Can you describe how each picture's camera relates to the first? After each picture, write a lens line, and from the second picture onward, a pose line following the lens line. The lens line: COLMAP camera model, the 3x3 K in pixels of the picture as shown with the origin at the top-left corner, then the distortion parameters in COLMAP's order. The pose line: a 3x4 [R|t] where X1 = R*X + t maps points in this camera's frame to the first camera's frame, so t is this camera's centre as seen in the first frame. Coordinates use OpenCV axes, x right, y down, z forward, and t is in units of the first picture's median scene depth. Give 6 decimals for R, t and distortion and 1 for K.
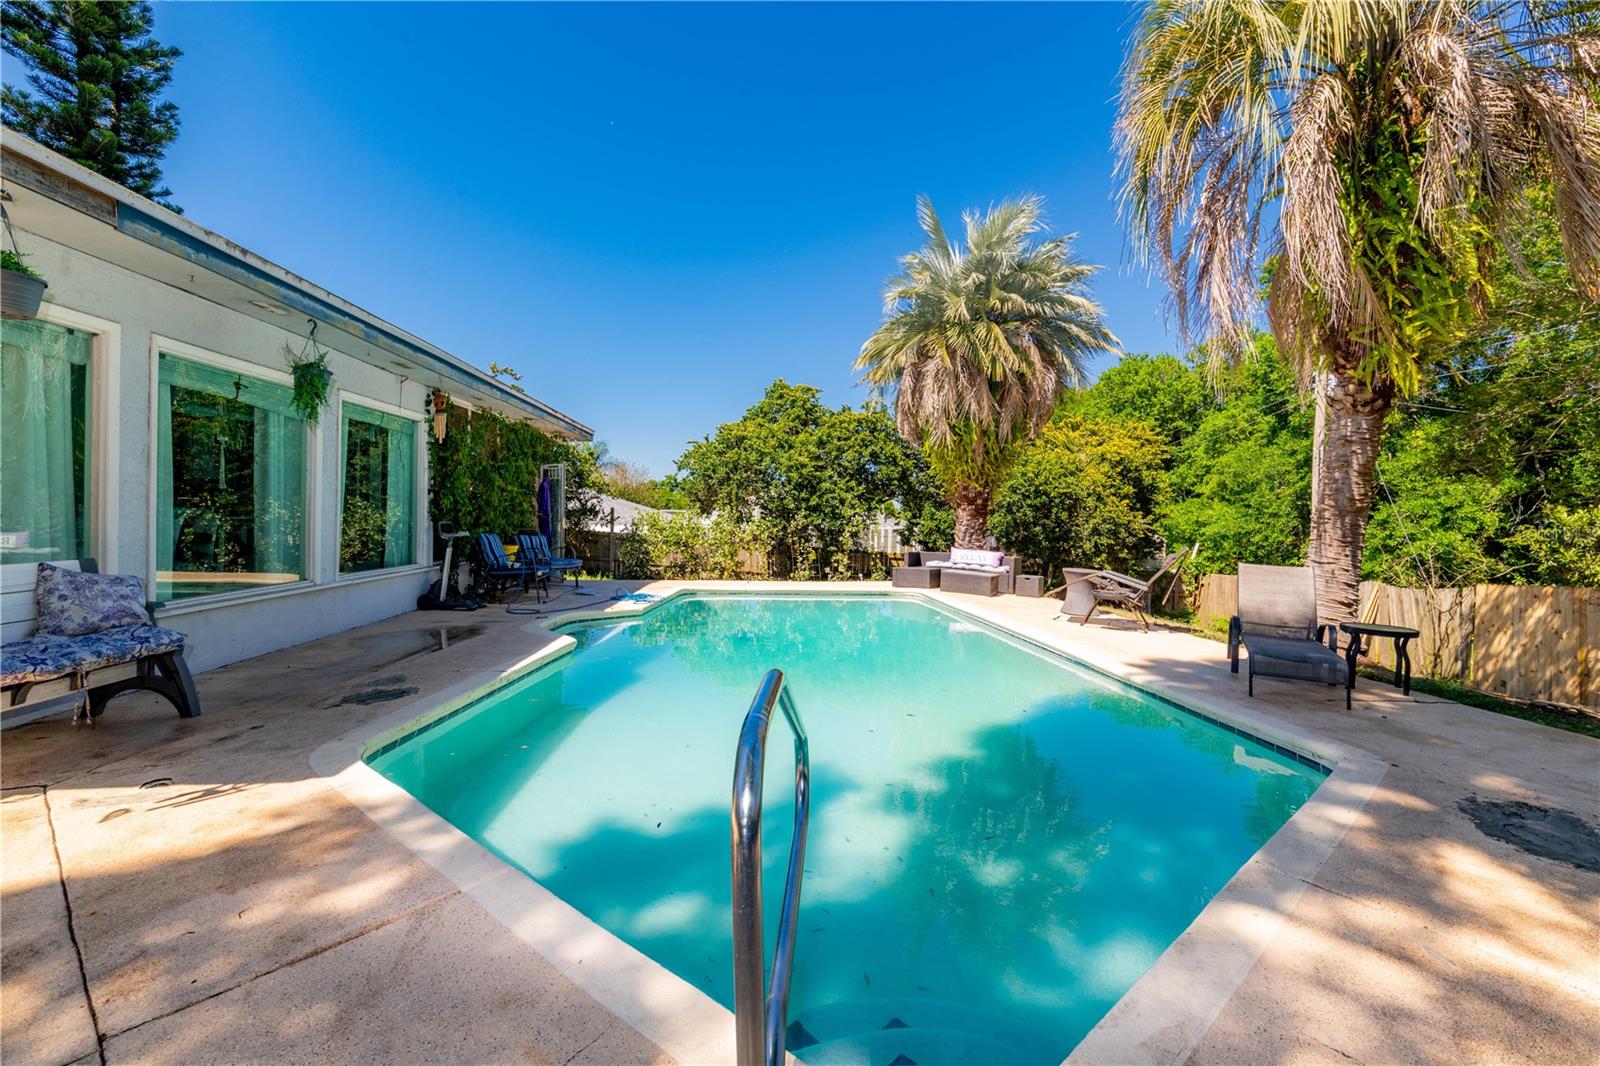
lens RADIAL K [[695.7, 0, 805.1], [0, 695.7, 533.5], [0, 0, 1]] dist [-0.000976, -0.000156]
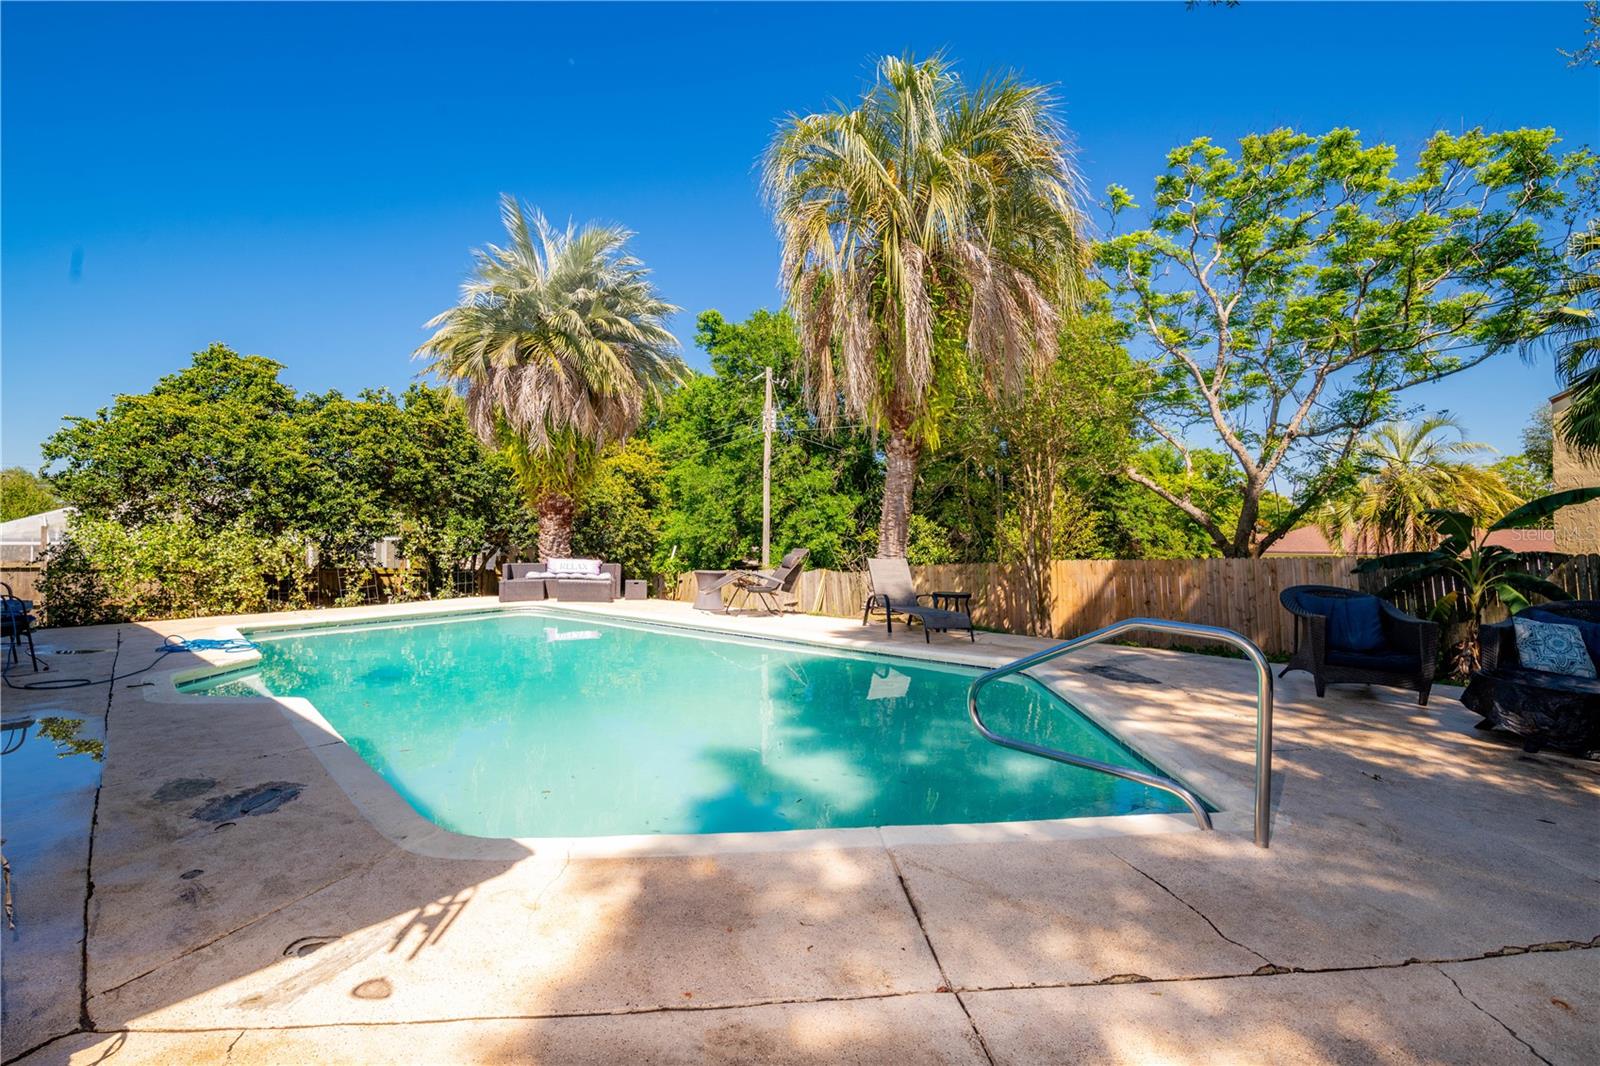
lens RADIAL K [[719.3, 0, 805.2], [0, 719.3, 532.6], [0, 0, 1]] dist [-0.034820, -0.000130]
pose [[0.674186, -0.016719, 0.738373, -0.212922], [0.023654, 0.999720, 0.001038, -0.005576], [-0.738183, 0.016766, 0.674392, 0.035838]]
